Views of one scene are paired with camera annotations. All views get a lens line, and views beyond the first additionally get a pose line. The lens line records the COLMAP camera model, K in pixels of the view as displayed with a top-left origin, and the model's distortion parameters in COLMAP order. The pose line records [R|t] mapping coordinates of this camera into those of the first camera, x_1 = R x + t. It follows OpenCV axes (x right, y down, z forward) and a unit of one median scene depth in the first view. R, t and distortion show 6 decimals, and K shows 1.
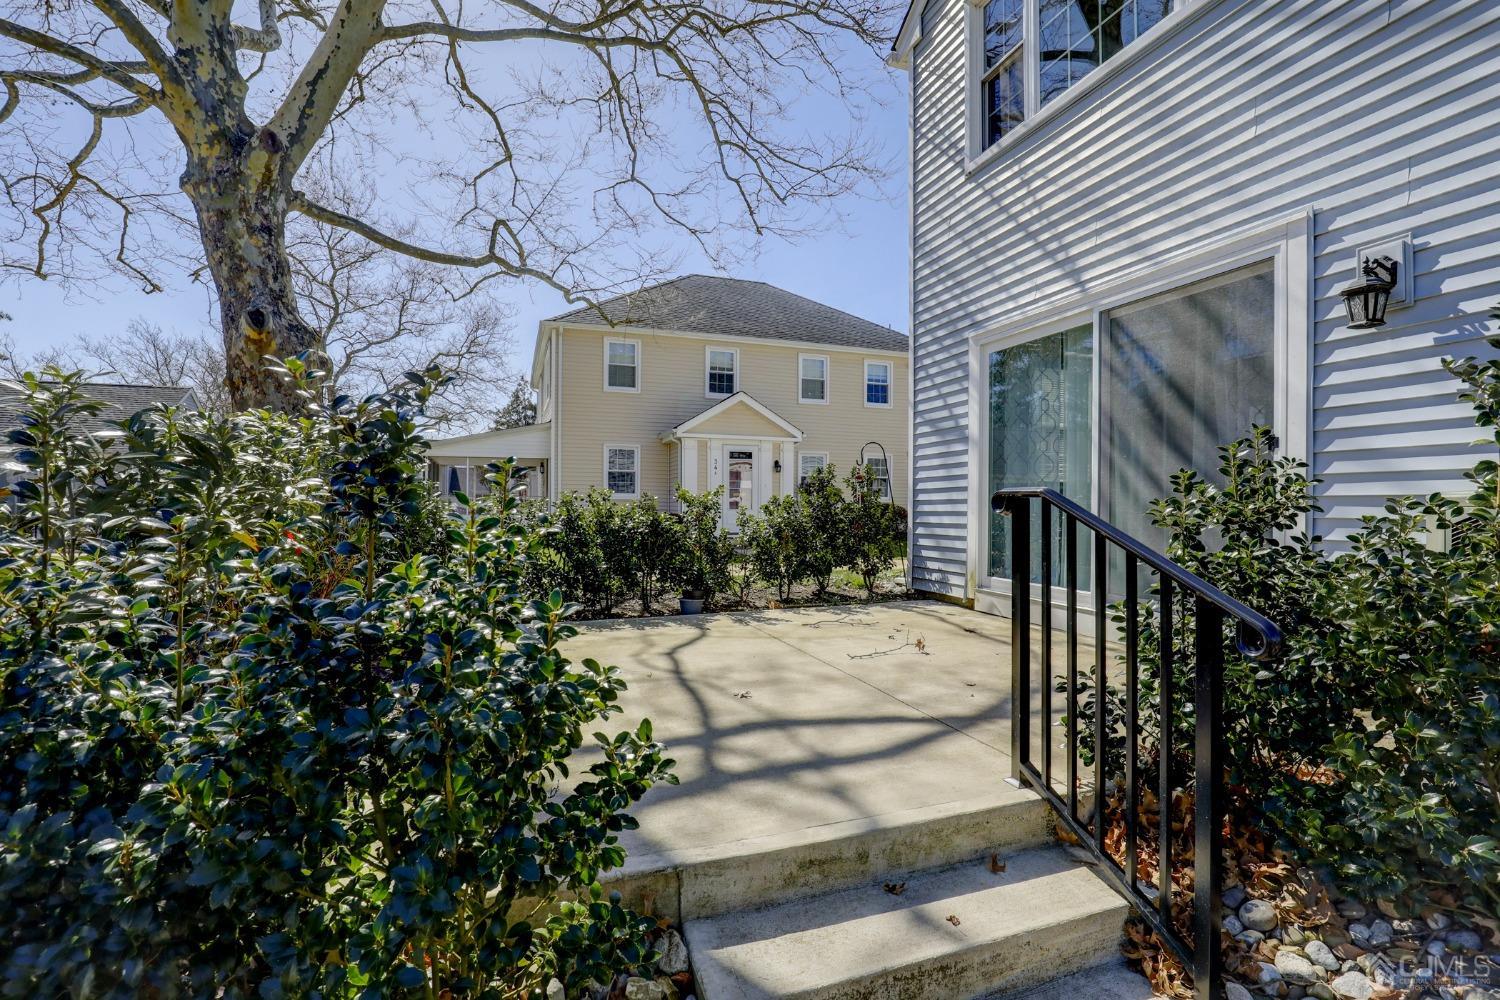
lens RADIAL K [[688.0, 0, 750.0], [0, 688.0, 500.0], [0, 0, 1]] dist [-0.038435, 0.000008]
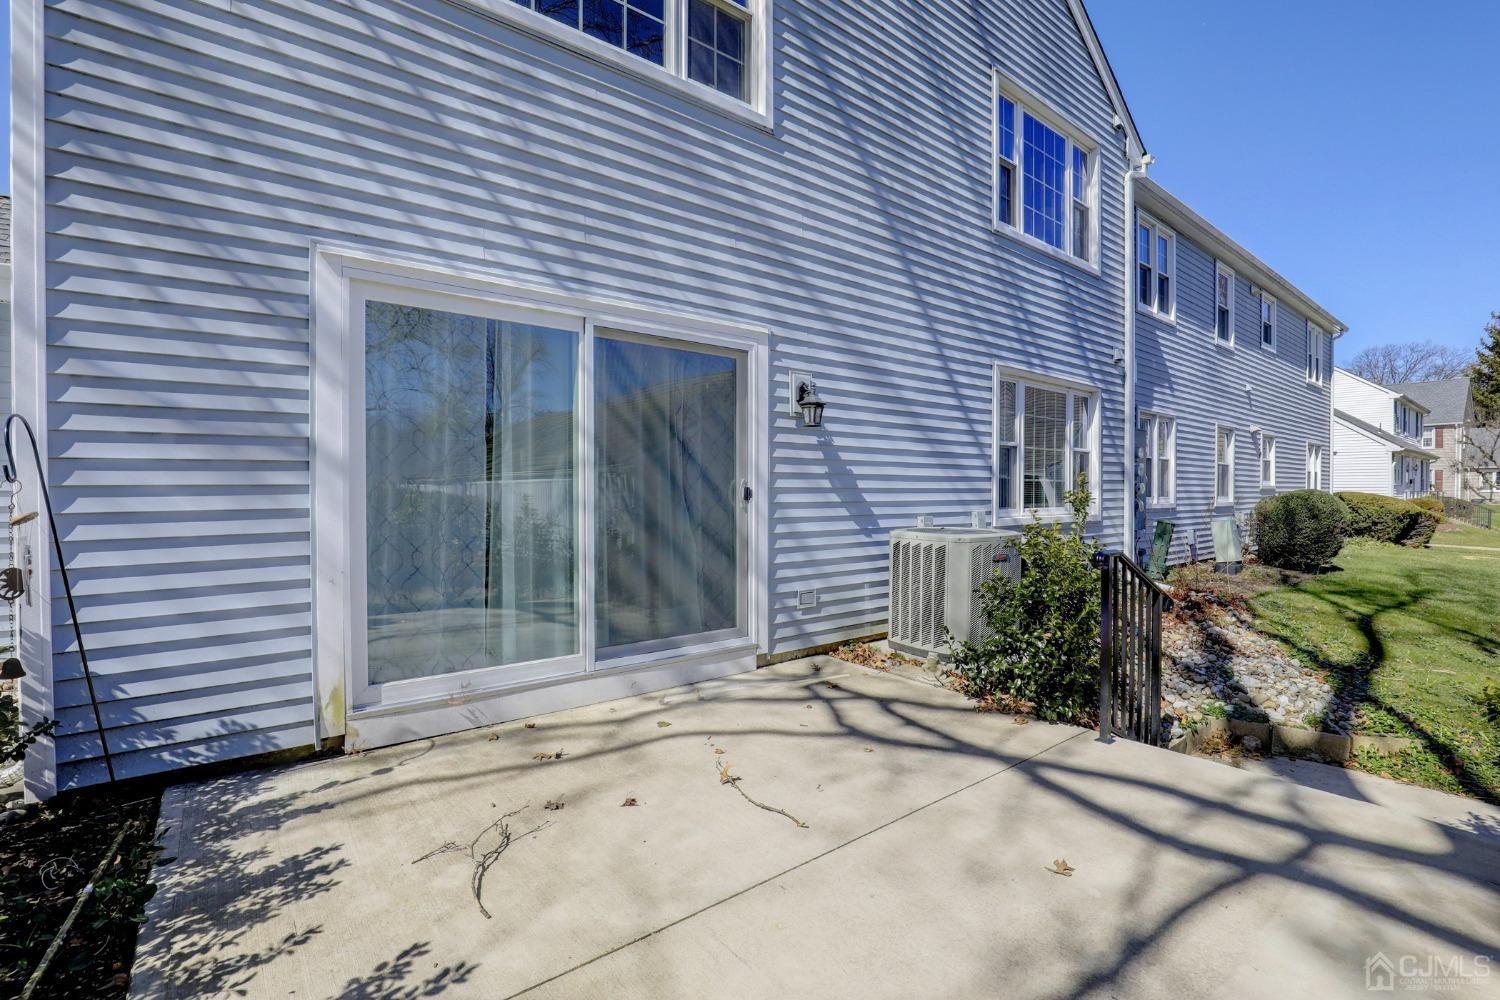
lens RADIAL K [[681.0, 0, 704.2], [0, 681.0, 520.3], [0, 0, 1]] dist [-0.020533, -0.000043]
pose [[-0.306195, -0.025519, 0.951627, -0.275026], [0.005800, 0.999572, 0.028671, -0.042164], [-0.951951, 0.014298, -0.305916, 0.876935]]
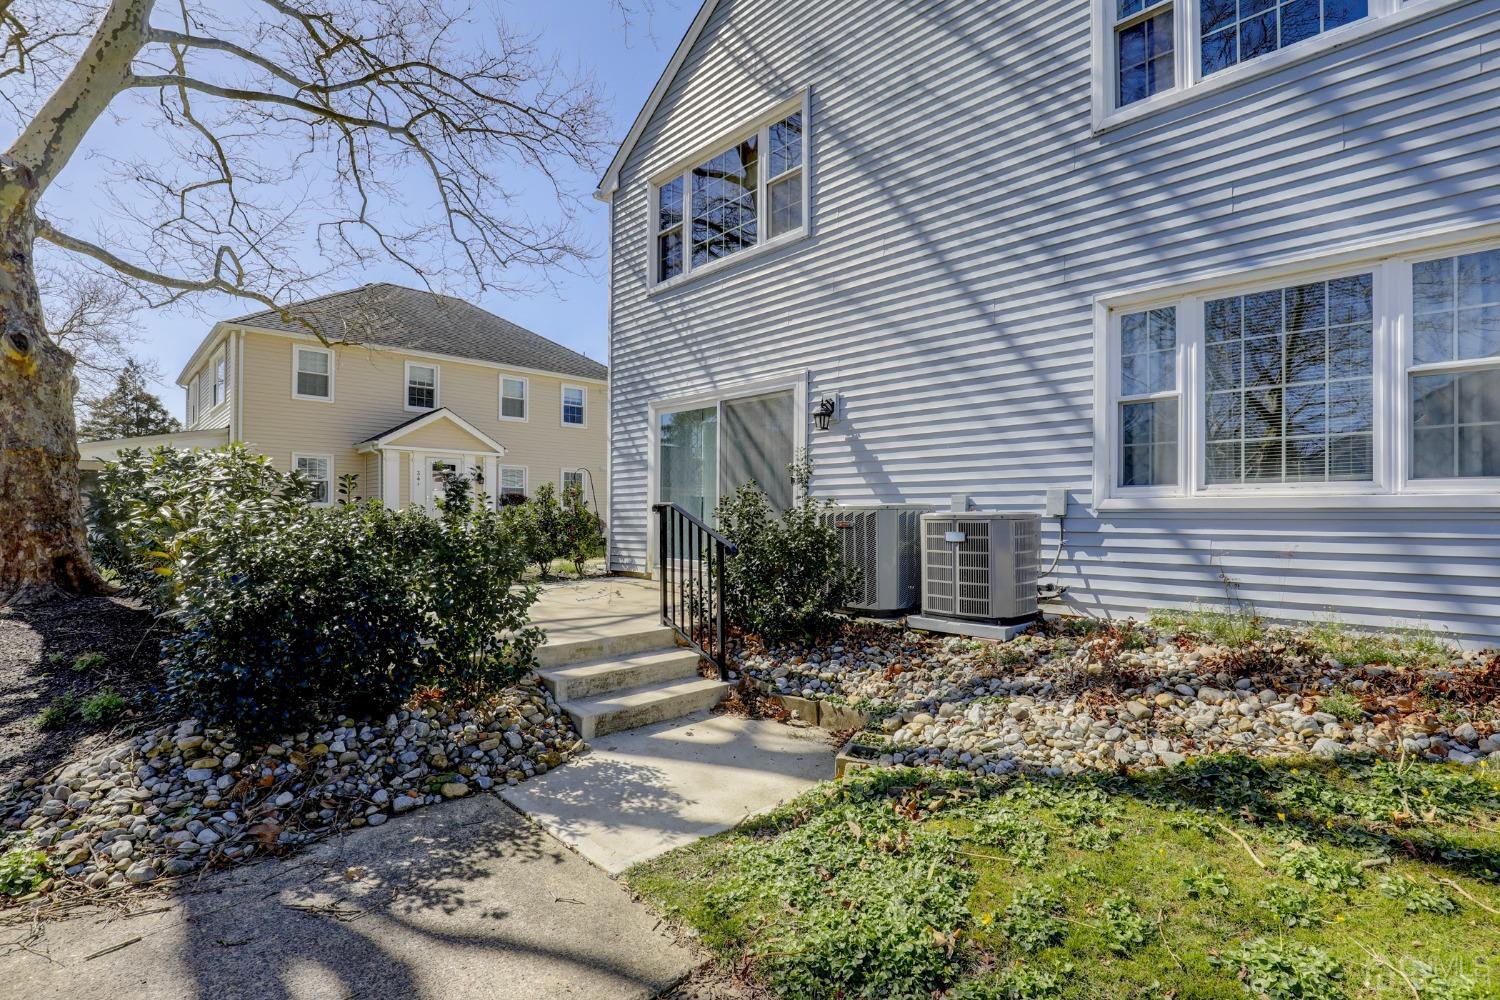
lens RADIAL K [[678.1, 0, 760.3], [0, 678.1, 506.7], [0, 0, 1]] dist [0.029168, -0.000042]
pose [[0.895018, 0.004348, 0.446009, -0.131967], [-0.001466, 0.999976, -0.006806, 0.004959], [-0.446027, 0.005437, 0.895003, -0.467615]]
